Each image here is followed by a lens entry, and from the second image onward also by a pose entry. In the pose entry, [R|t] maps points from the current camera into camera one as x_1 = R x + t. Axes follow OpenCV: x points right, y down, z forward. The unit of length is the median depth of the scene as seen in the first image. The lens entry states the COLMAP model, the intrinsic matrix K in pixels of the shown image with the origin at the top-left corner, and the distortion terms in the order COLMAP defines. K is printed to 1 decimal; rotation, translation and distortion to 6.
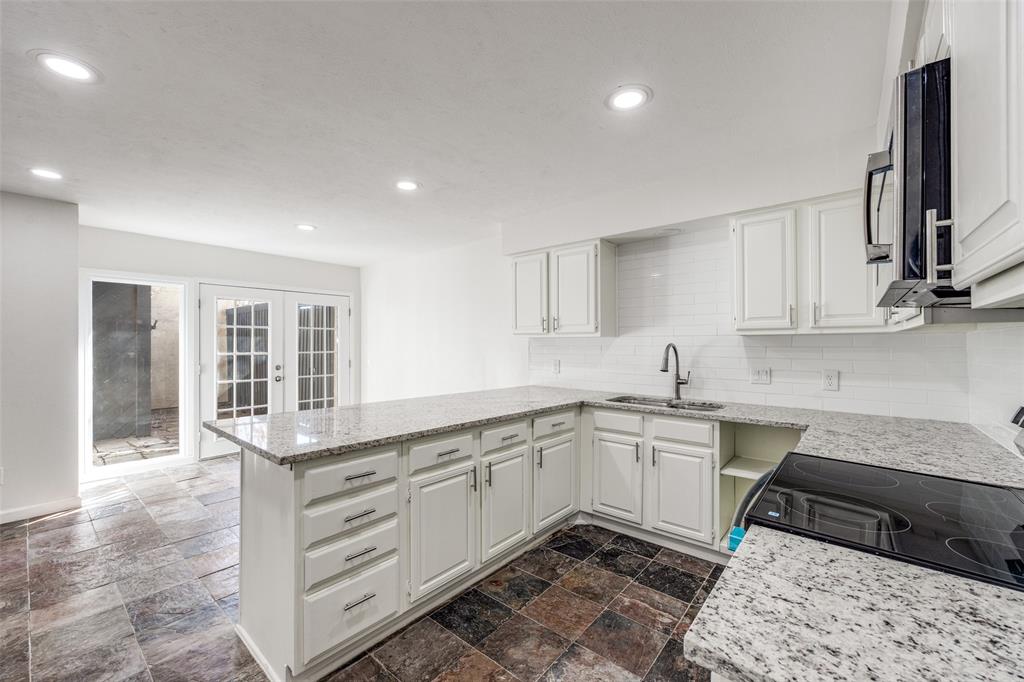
lens RADIAL K [[405.6, 0, 512.0], [0, 405.6, 341.0], [0, 0, 1]] dist [-0.000856, 0.000239]
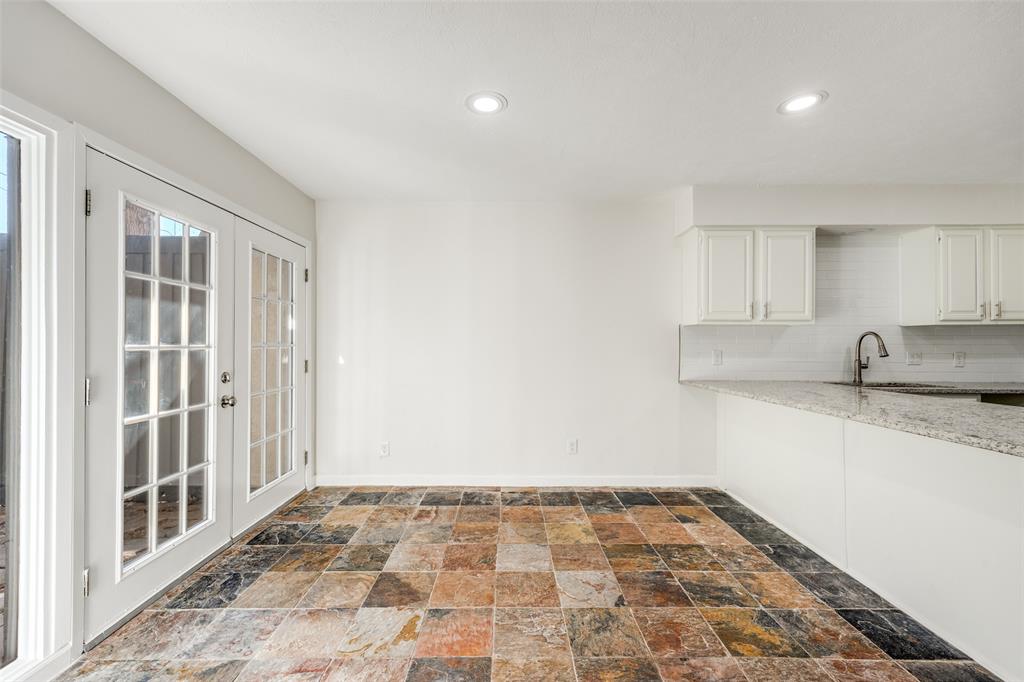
lens RADIAL K [[405.6, 0, 512.0], [0, 405.6, 341.0], [0, 0, 1]] dist [-0.000856, 0.000239]
pose [[0.777718, 0.007283, 0.628571, -0.987612], [-0.006094, 0.999973, -0.004046, 0.038296], [-0.628583, -0.000684, 0.777742, 0.695658]]
